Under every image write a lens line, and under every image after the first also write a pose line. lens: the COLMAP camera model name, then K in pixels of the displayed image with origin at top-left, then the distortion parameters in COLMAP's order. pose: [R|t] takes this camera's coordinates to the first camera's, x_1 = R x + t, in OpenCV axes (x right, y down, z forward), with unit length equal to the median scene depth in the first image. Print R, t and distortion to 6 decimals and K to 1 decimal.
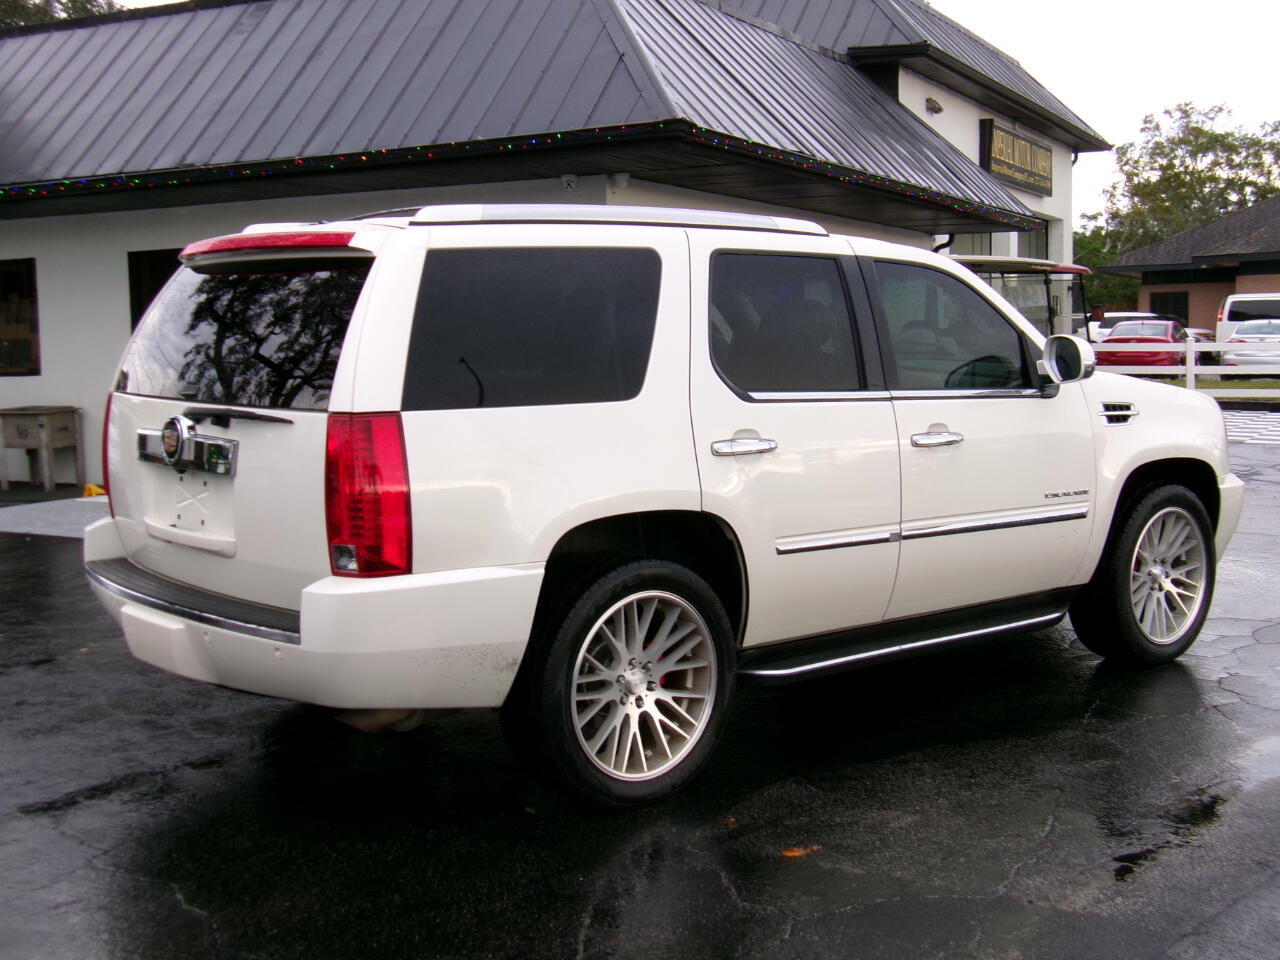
lens RADIAL K [[1565.8, 0, 637.5], [0, 1565.8, 479.2], [0, 0, 1]] dist [-0.013761, 0.000000]
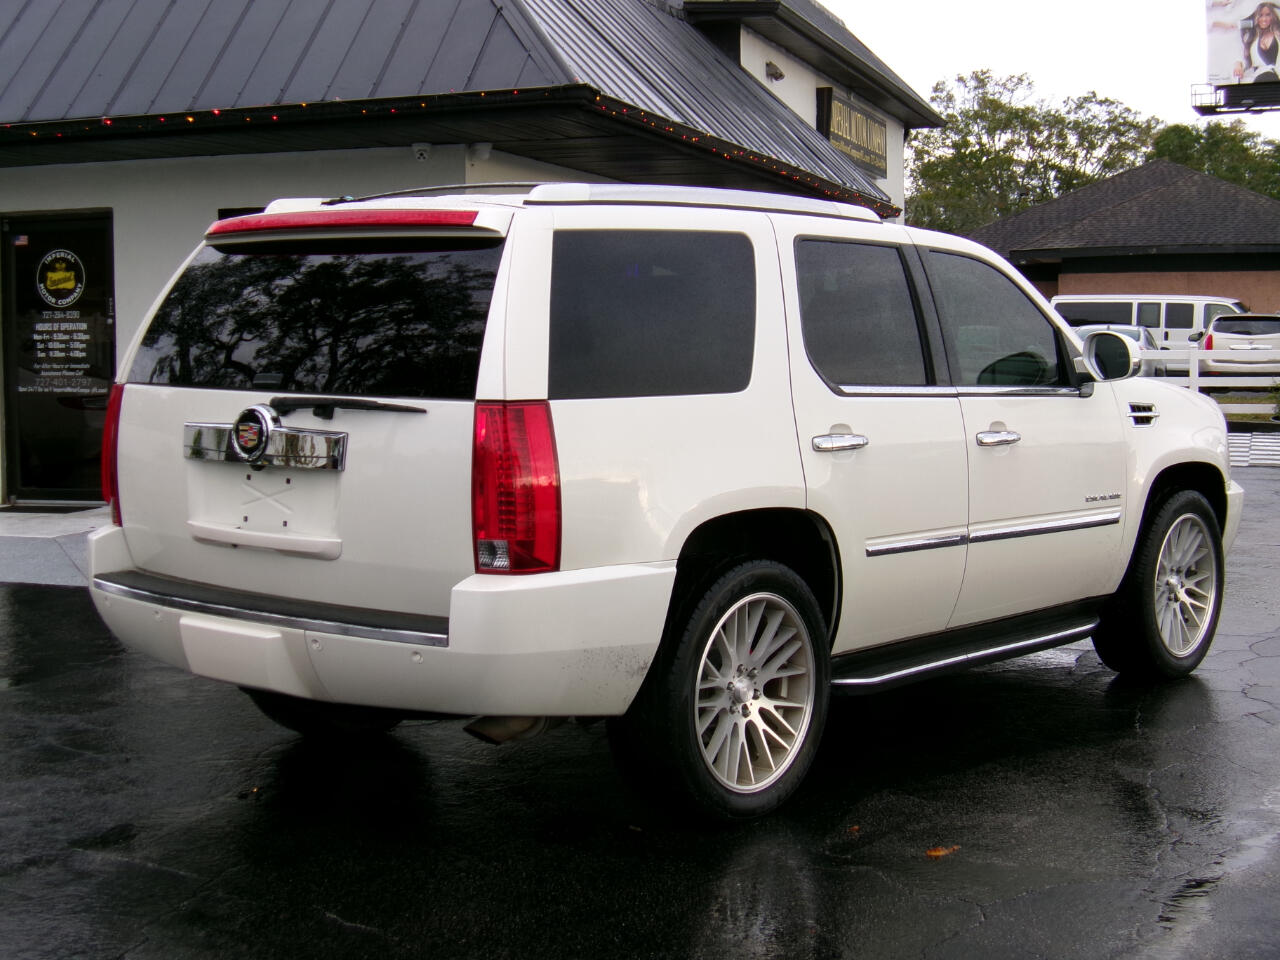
lens RADIAL K [[1968.7, 0, 641.7], [0, 1968.7, 474.7], [0, 0, 1]] dist [-0.118644, 0.000000]
pose [[0.984750, -0.002707, 0.173955, -0.255031], [0.006713, 0.999726, -0.022445, 0.024707], [-0.173846, 0.023270, 0.984498, -0.153775]]
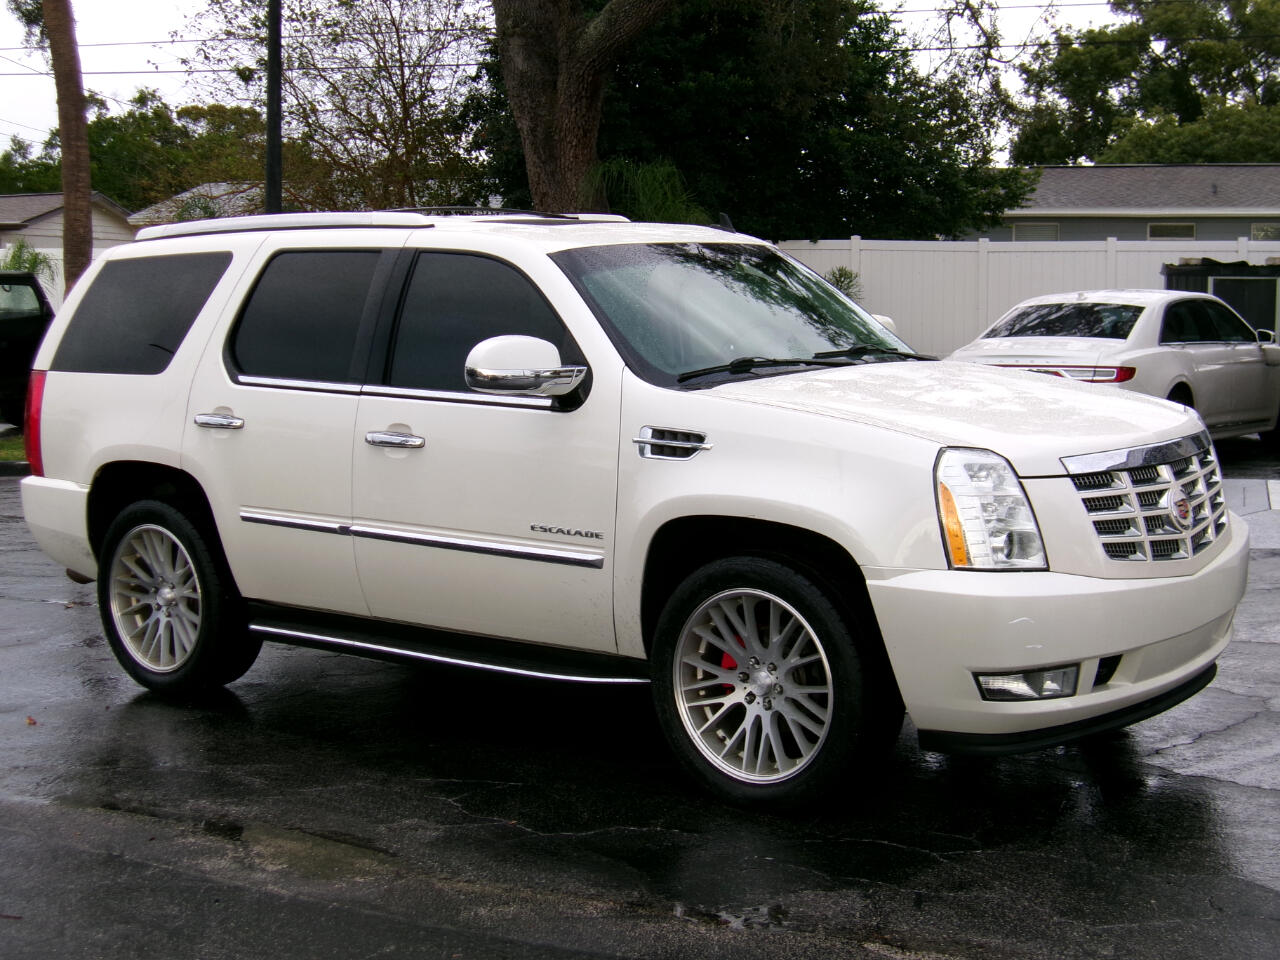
lens RADIAL K [[1968.7, 0, 670.1], [0, 1968.7, 476.2], [0, 0, 1]] dist [-0.118644, 0.000000]
pose [[0.198392, 0.106778, -0.974289, 1.541340], [-0.087557, 0.992004, 0.090890, -0.140351], [0.976204, 0.067274, 0.206155, 1.017222]]
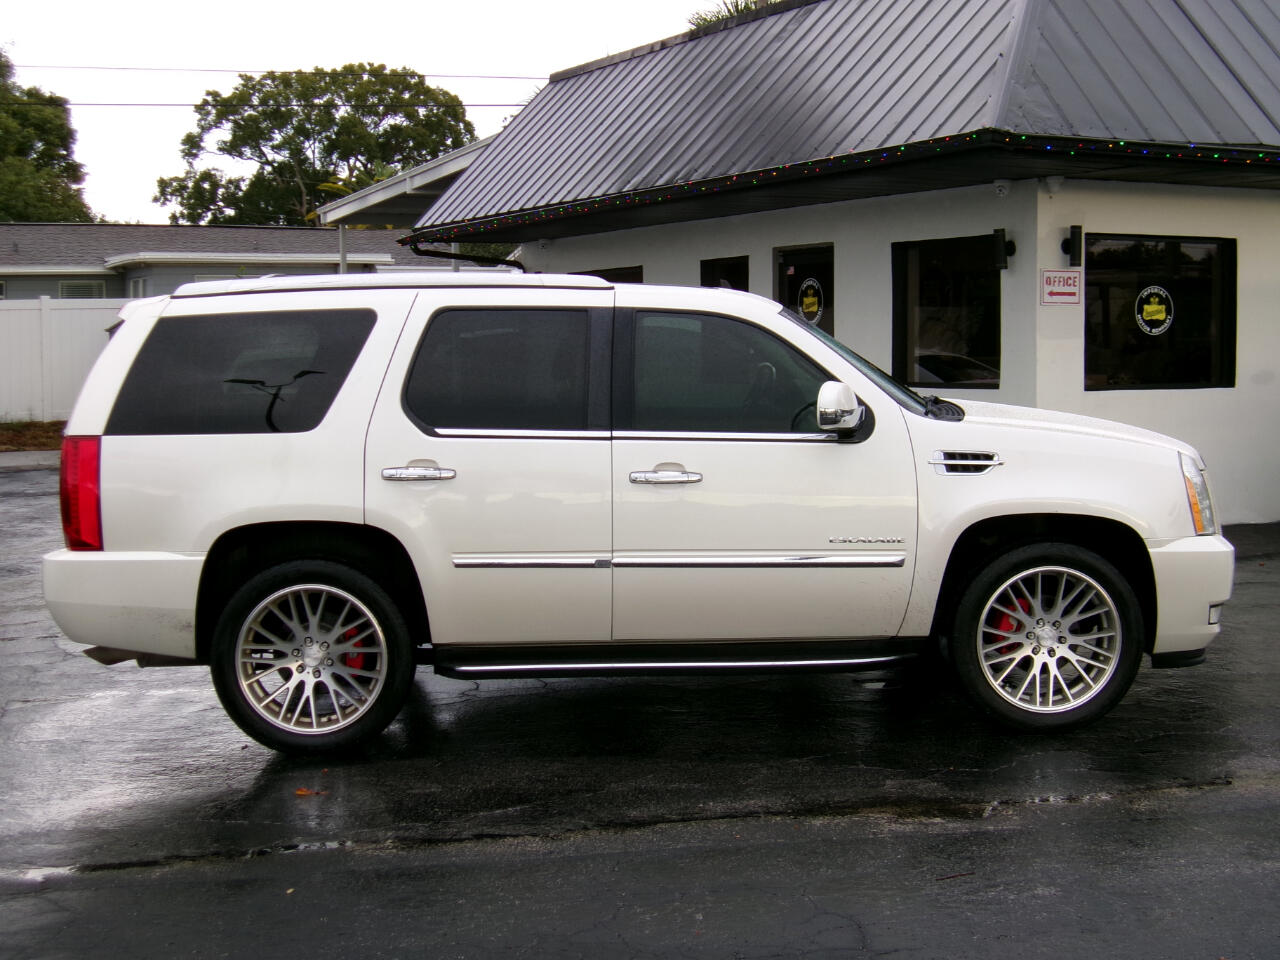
lens RADIAL K [[1964.5, 0, 639.0], [0, 1964.5, 507.8], [0, 0, 1]] dist [-0.126427, 0.000000]
pose [[0.803559, 0.058596, -0.592334, 1.081346], [-0.054699, 0.998201, 0.024542, -0.040570], [0.592707, 0.012679, 0.805319, -0.107099]]
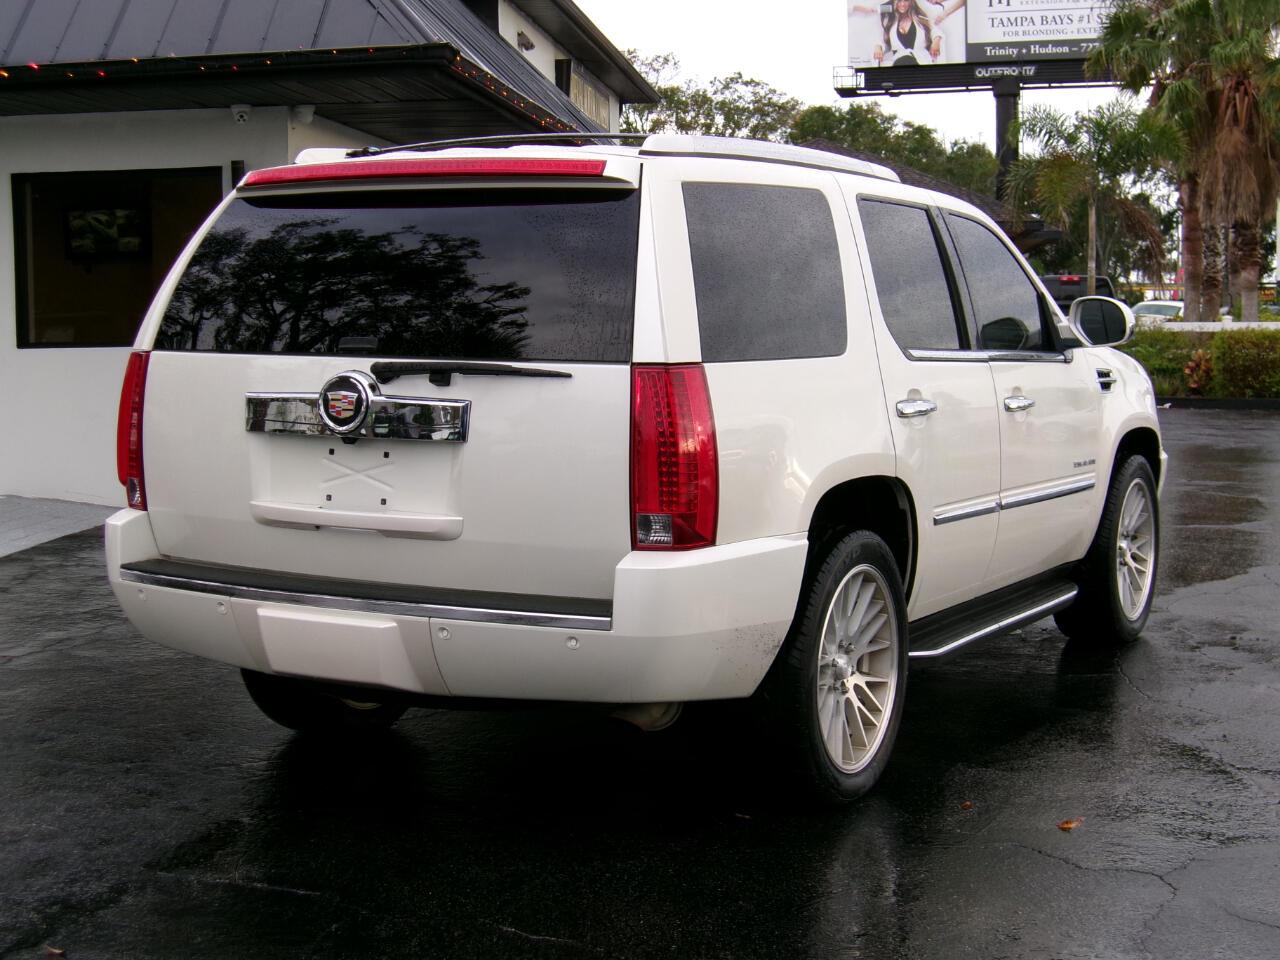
lens RADIAL K [[1968.7, 0, 642.7], [0, 1968.7, 473.6], [0, 0, 1]] dist [-0.118644, 0.000000]
pose [[0.933267, -0.020772, 0.358581, -0.490788], [0.025955, 0.999617, -0.009646, 0.024831], [-0.358243, 0.018310, 0.933449, -0.022120]]
